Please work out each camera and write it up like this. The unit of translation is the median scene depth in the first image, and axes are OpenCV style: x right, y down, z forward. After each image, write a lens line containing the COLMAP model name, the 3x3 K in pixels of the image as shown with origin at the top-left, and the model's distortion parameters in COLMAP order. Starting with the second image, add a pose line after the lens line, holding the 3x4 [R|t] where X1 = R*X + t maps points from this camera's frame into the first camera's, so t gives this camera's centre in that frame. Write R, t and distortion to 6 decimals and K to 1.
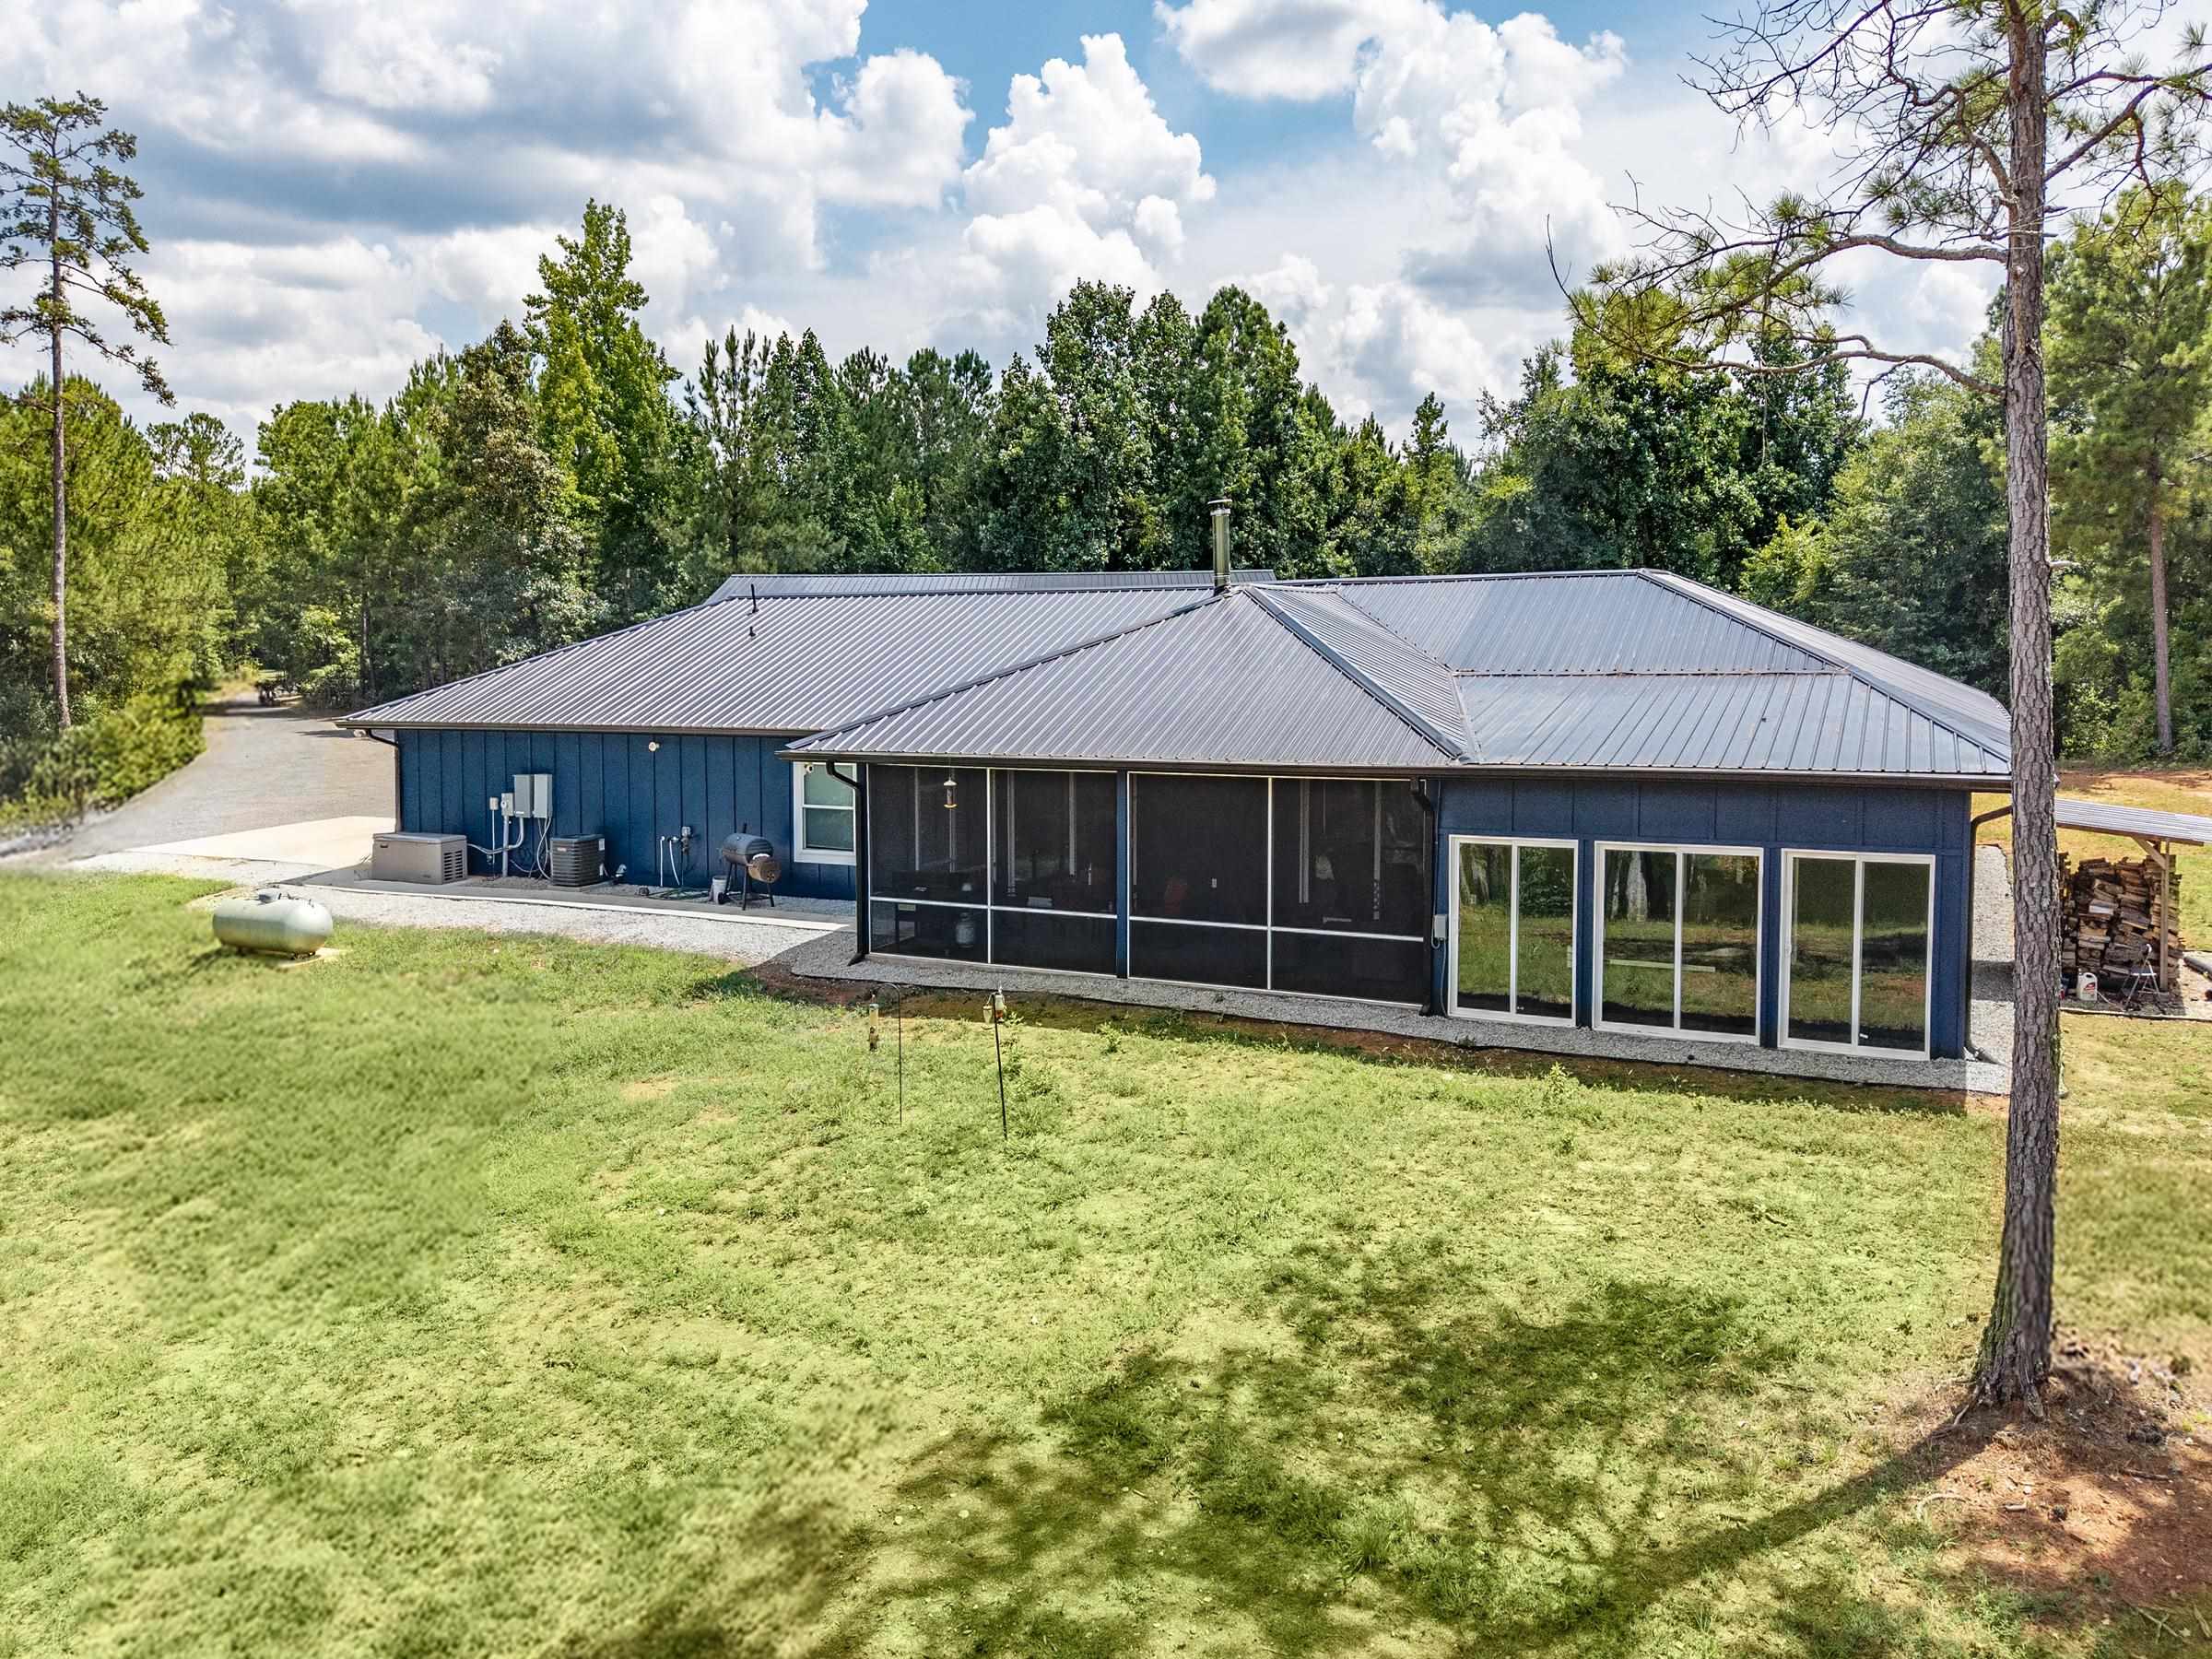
lens RADIAL K [[1766.7, 0, 1106.0], [0, 1766.7, 829.5], [0, 0, 1]] dist [0.036883, -0.034126]
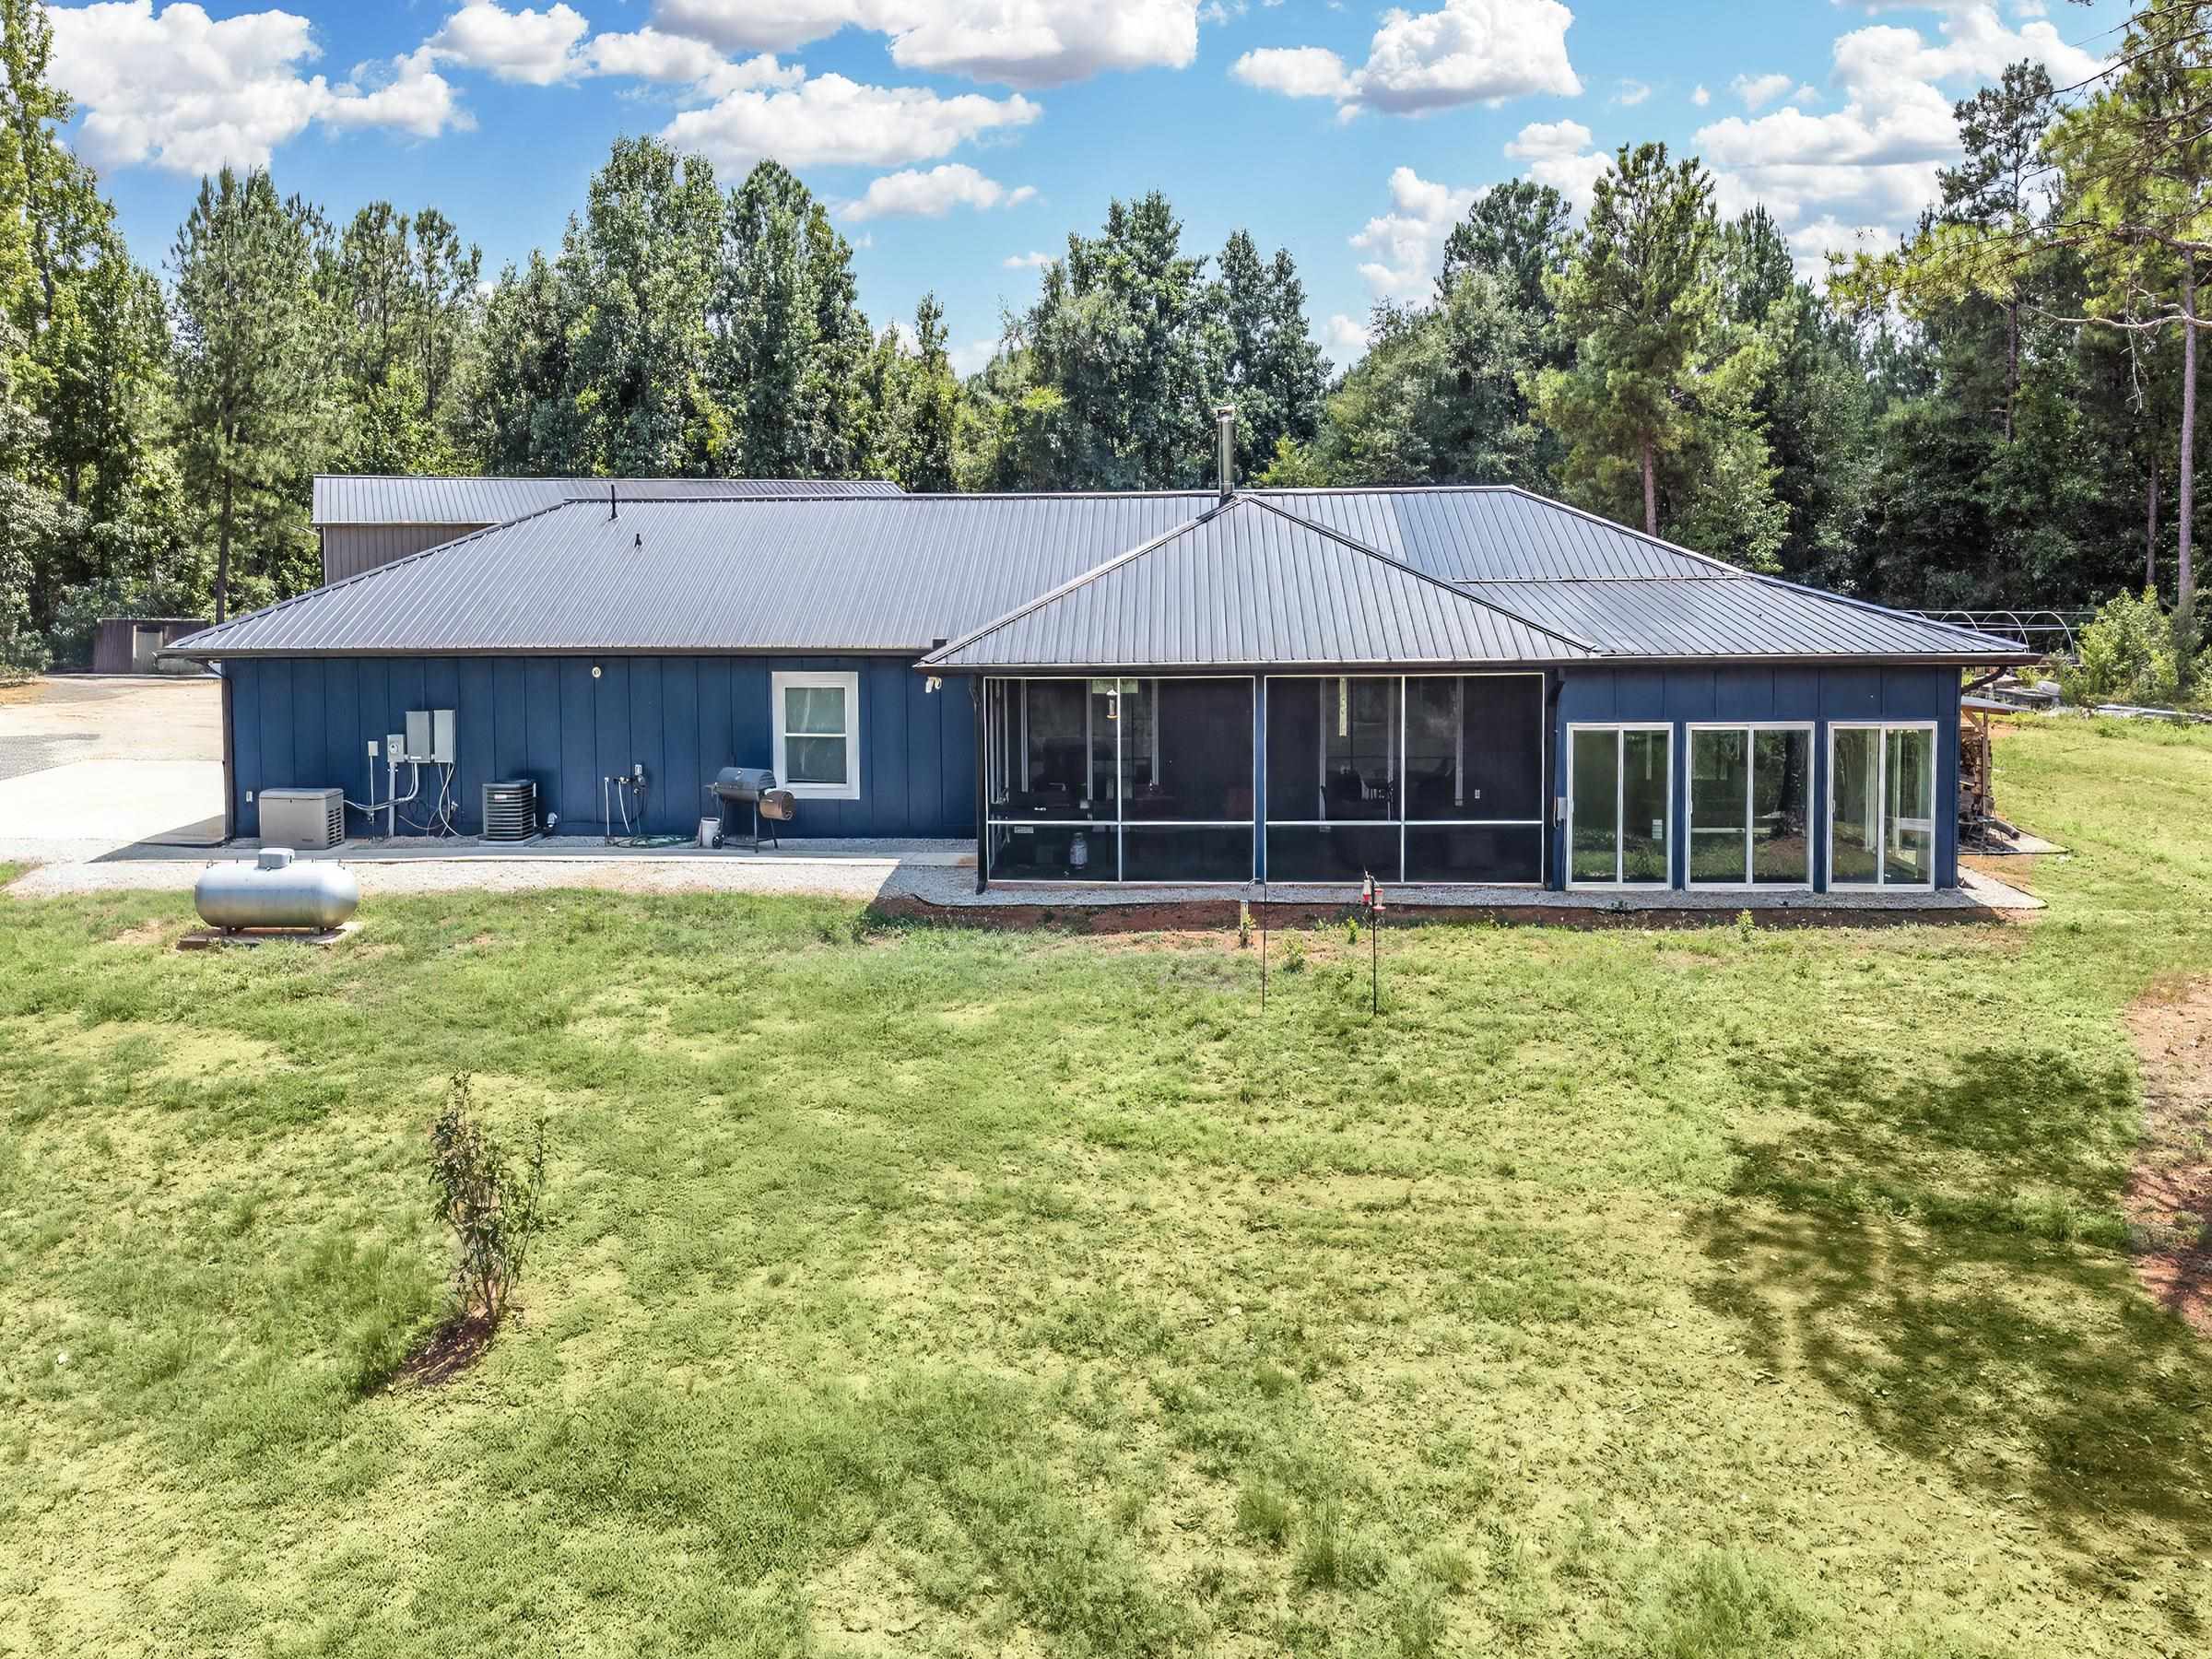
lens RADIAL K [[2155.4, 0, 1106.0], [0, 2155.4, 829.5], [0, 0, 1]] dist [0.042782, -0.090266]
pose [[0.887651, -0.055681, 0.457139, -0.513290], [0.052287, 0.998430, 0.020083, 0.020751], [-0.457539, 0.006076, 0.889169, -0.039490]]
